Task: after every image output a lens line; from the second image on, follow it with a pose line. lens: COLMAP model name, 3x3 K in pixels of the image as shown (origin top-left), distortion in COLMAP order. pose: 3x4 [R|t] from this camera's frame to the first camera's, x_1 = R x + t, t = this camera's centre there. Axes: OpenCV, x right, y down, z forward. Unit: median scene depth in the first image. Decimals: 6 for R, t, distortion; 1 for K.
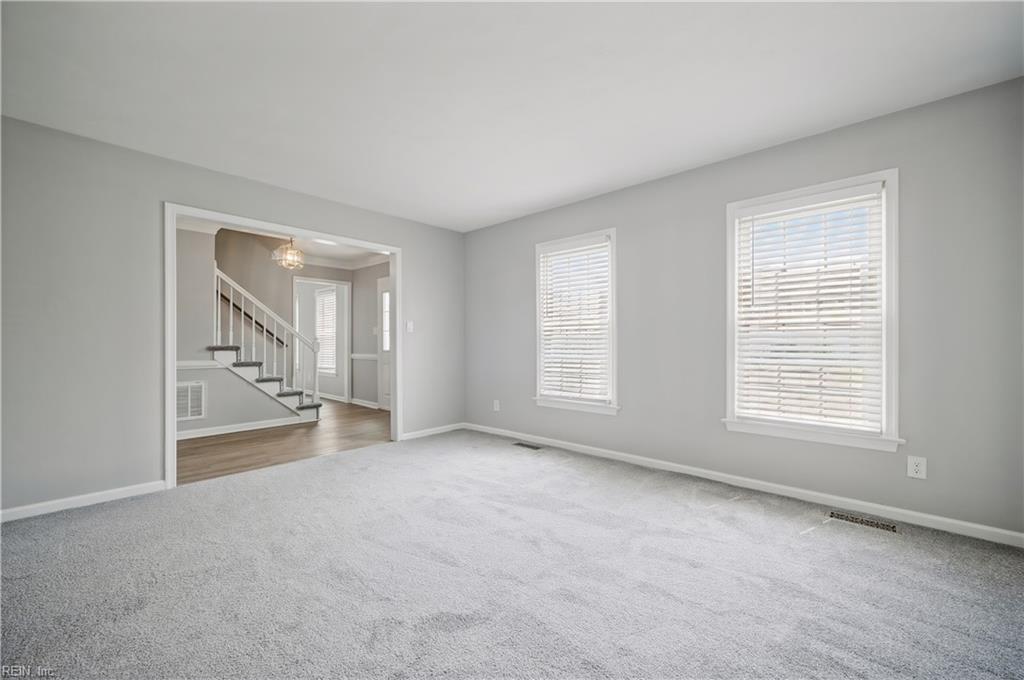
lens RADIAL K [[403.4, 0, 521.8], [0, 403.4, 344.2], [0, 0, 1]] dist [-0.001585, -0.001102]
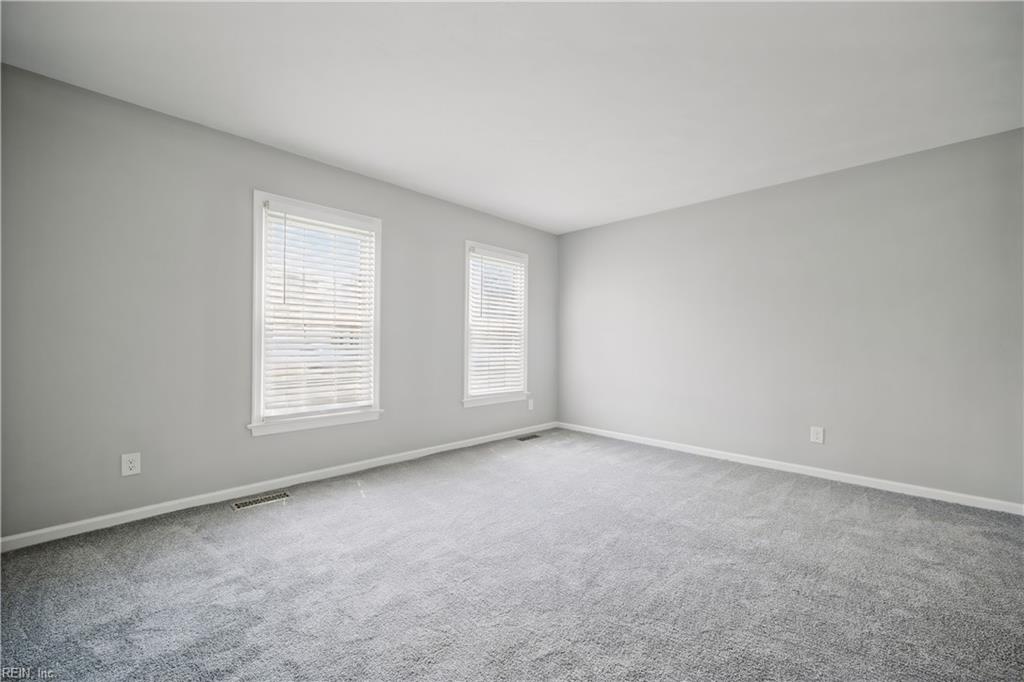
lens RADIAL K [[403.4, 0, 521.8], [0, 403.4, 340.3], [0, 0, 1]] dist [-0.001585, -0.001102]
pose [[0.041038, 0.009244, 0.999115, -0.682240], [-0.005683, 0.999943, -0.009018, -0.000247], [-0.999141, -0.005308, 0.041088, 0.622770]]
